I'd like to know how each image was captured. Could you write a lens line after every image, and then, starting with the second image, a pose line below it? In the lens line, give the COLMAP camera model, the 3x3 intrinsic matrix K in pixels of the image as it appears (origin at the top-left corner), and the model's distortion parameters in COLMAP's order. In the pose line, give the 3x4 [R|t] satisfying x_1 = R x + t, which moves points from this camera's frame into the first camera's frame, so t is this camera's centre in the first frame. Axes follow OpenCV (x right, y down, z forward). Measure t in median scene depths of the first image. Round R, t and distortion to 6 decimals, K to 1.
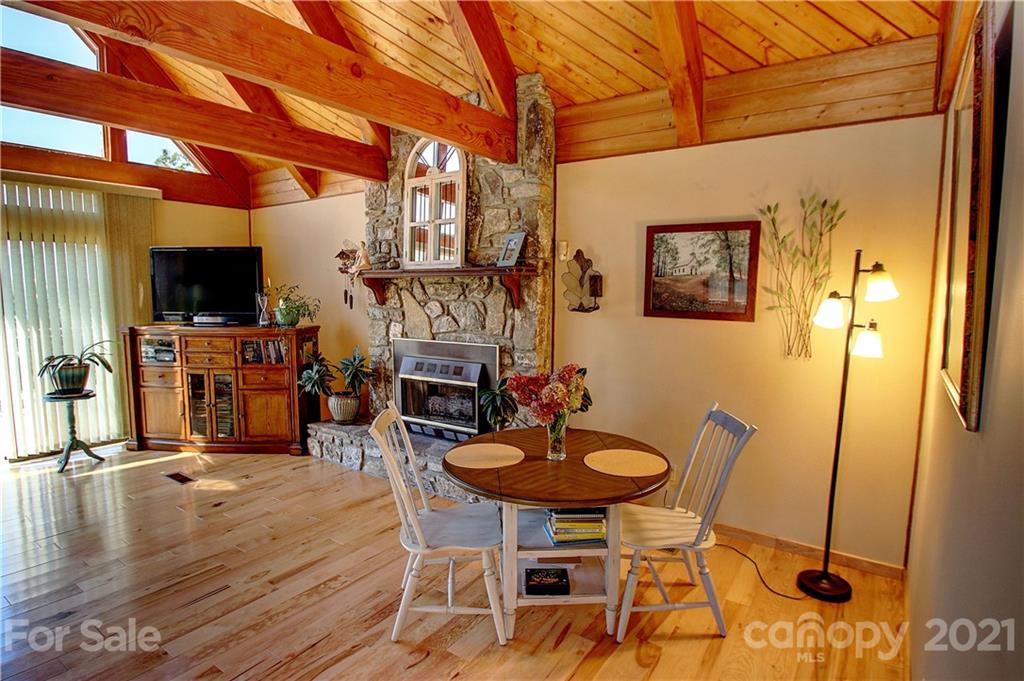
lens RADIAL K [[545.0, 0, 508.2], [0, 545.0, 347.1], [0, 0, 1]] dist [-0.024271, -0.001151]
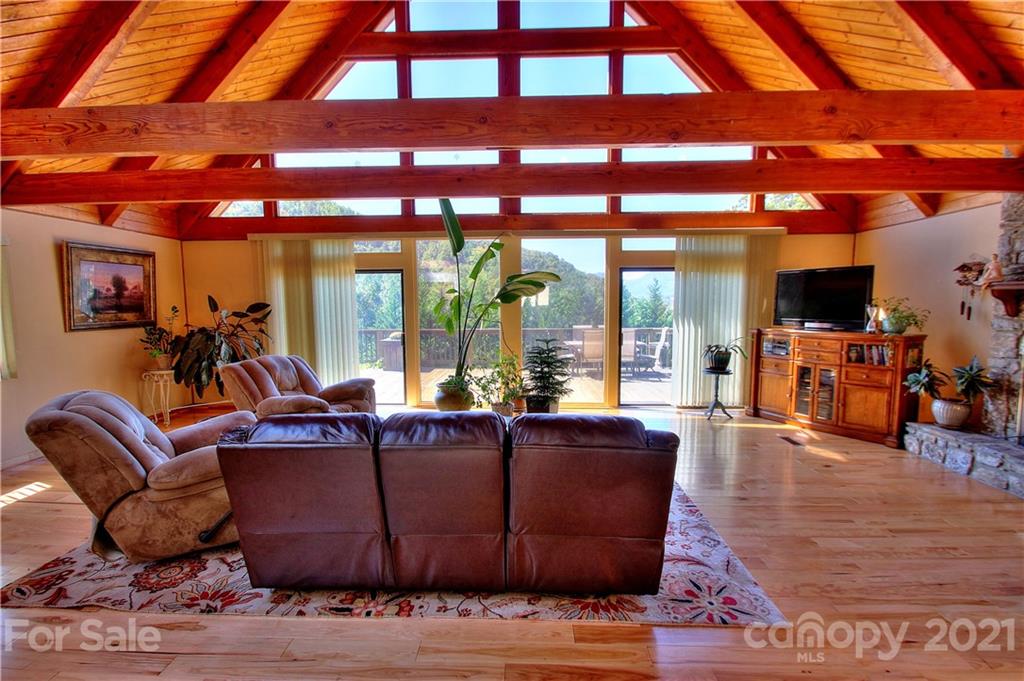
lens RADIAL K [[470.5, 0, 514.8], [0, 470.5, 348.2], [0, 0, 1]] dist [0.002013, -0.011652]
pose [[0.547317, 0.073492, -0.833693, -0.019585], [-0.080040, 0.996168, 0.035268, 0.021716], [0.833089, 0.047426, 0.551102, -0.209118]]
